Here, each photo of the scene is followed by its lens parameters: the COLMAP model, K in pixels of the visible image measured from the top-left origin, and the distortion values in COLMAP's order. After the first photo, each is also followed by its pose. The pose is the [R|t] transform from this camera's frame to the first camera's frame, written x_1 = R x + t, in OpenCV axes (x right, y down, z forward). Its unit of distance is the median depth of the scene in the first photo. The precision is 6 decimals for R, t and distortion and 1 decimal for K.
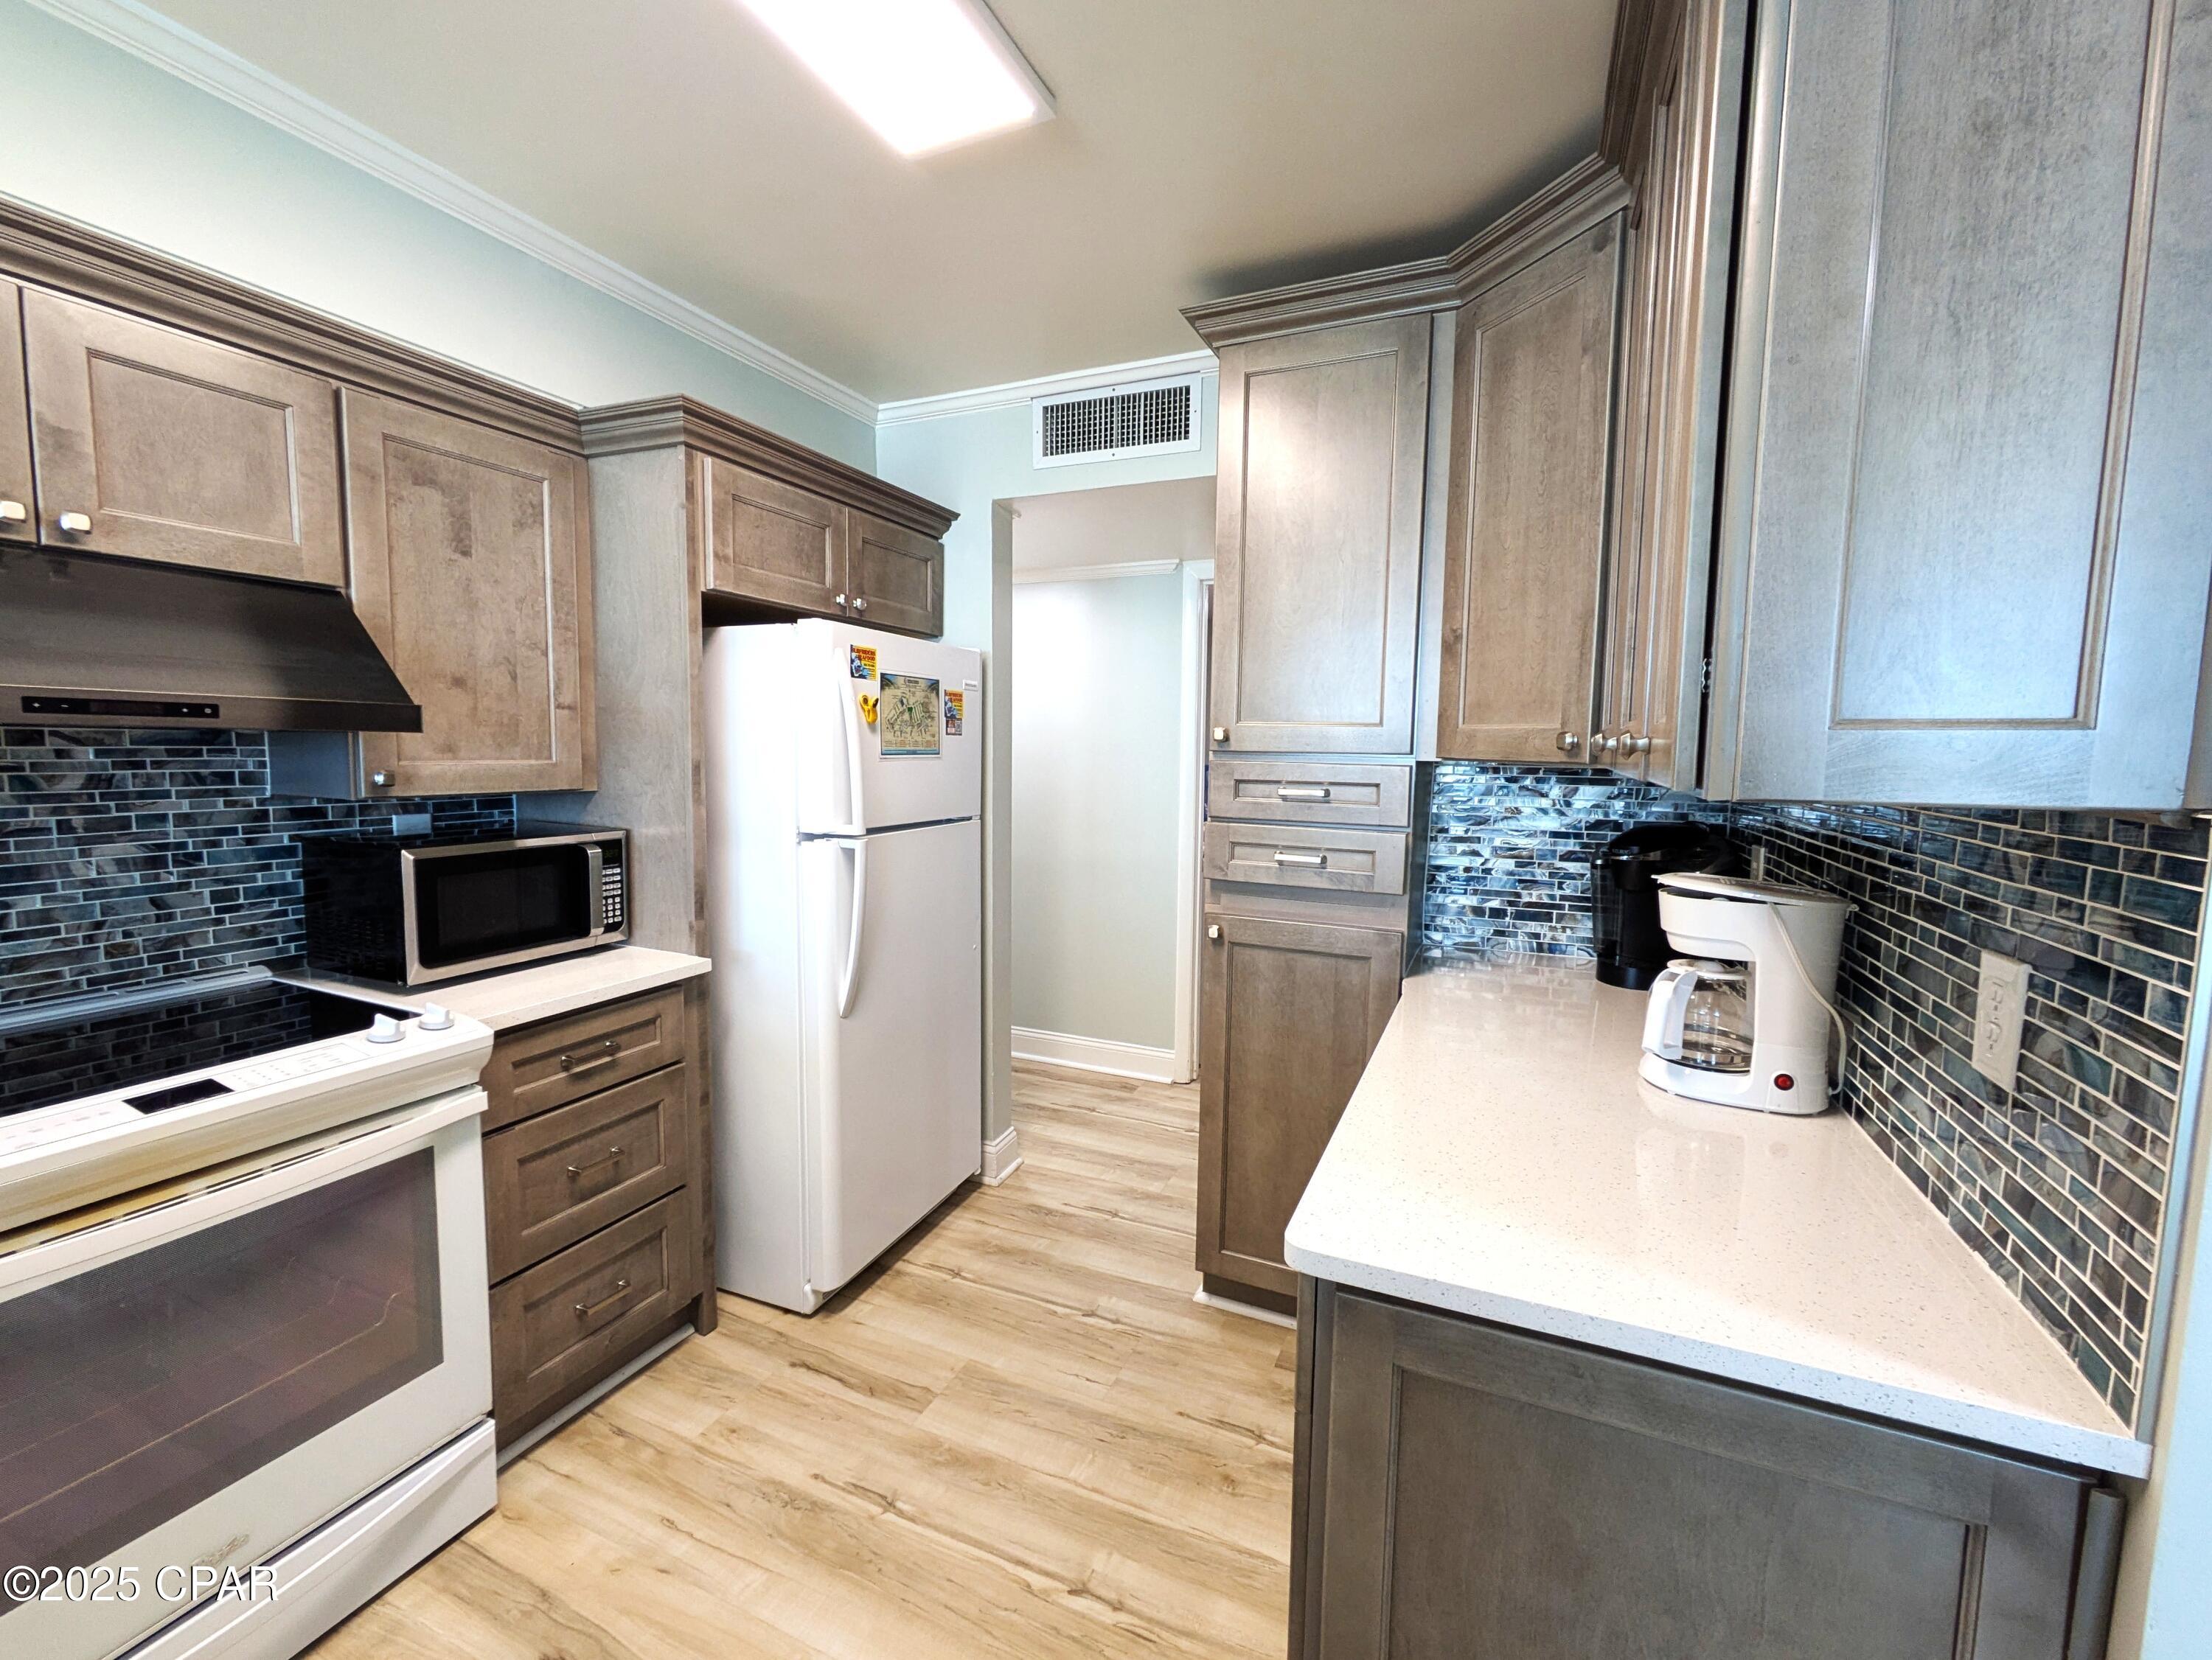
lens RADIAL K [[902.9, 0, 1106.0], [0, 902.9, 830.0], [0, 0, 1]] dist [-0.017713, 0.005890]
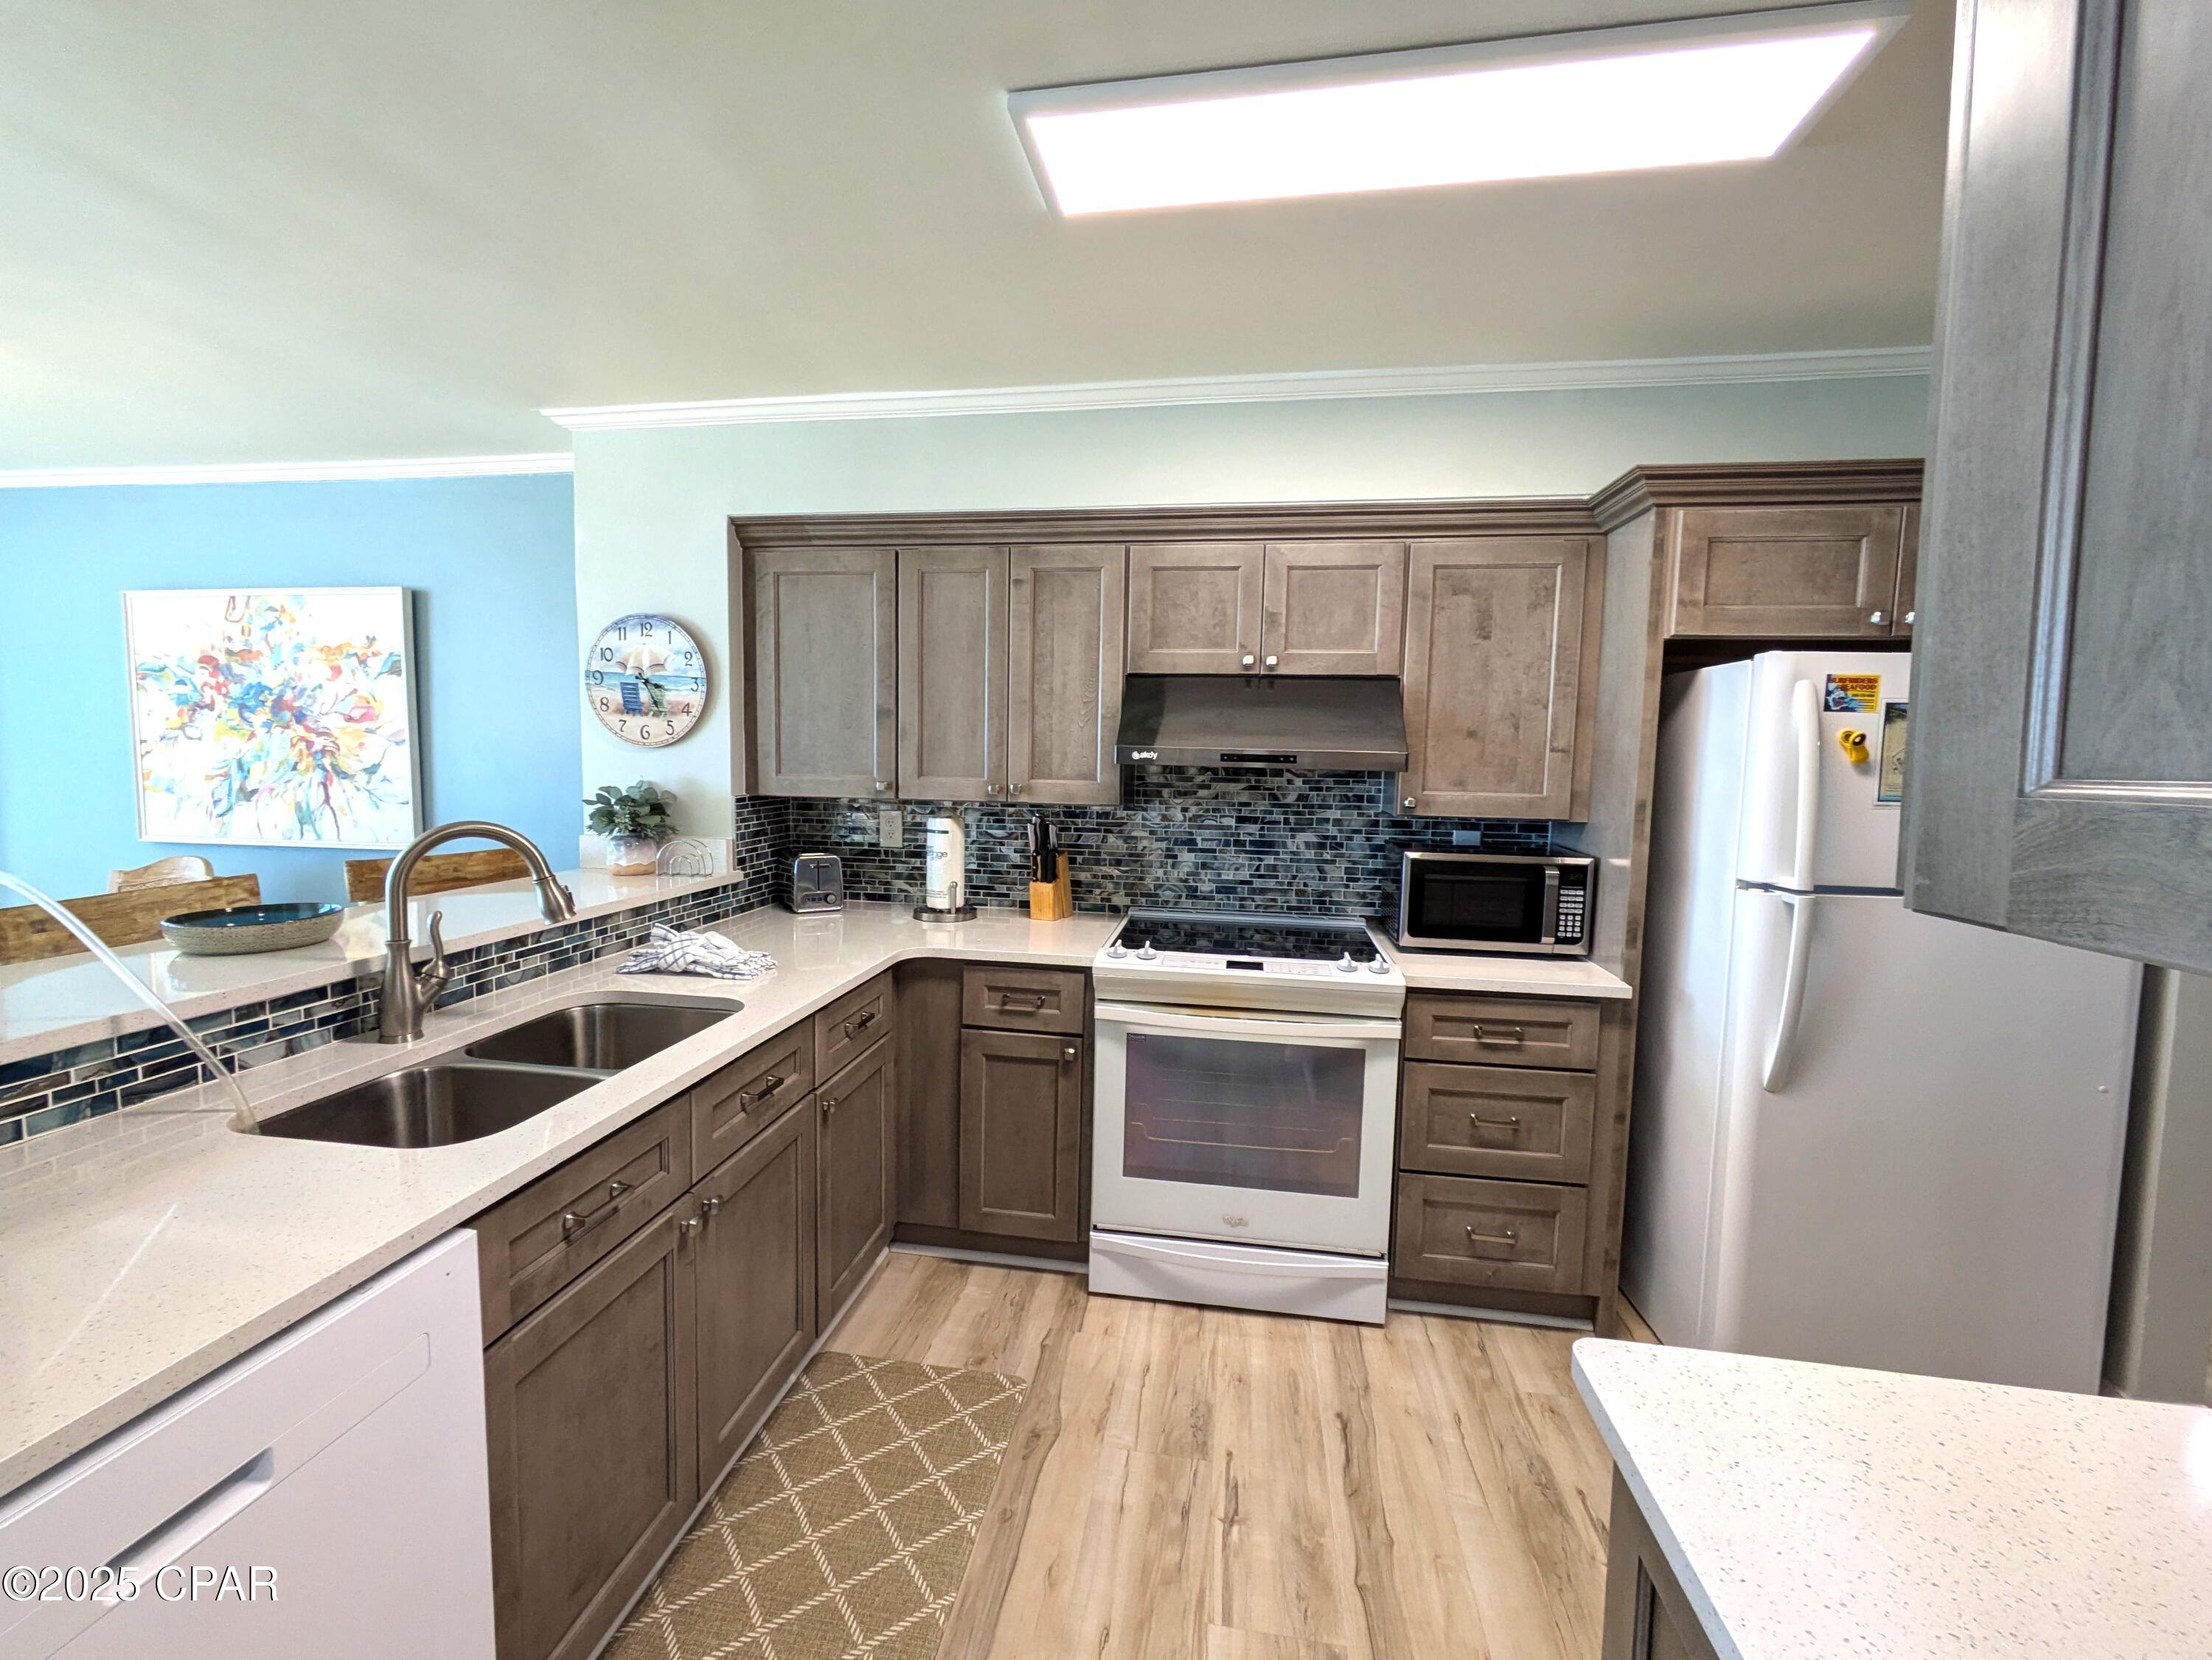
lens RADIAL K [[902.9, 0, 1106.0], [0, 902.9, 830.0], [0, 0, 1]] dist [-0.017713, 0.005890]
pose [[0.263865, 0.068471, -0.962126, 0.440793], [-0.104481, 0.993637, 0.042060, -0.021355], [0.958884, 0.089426, 0.269340, 0.121463]]
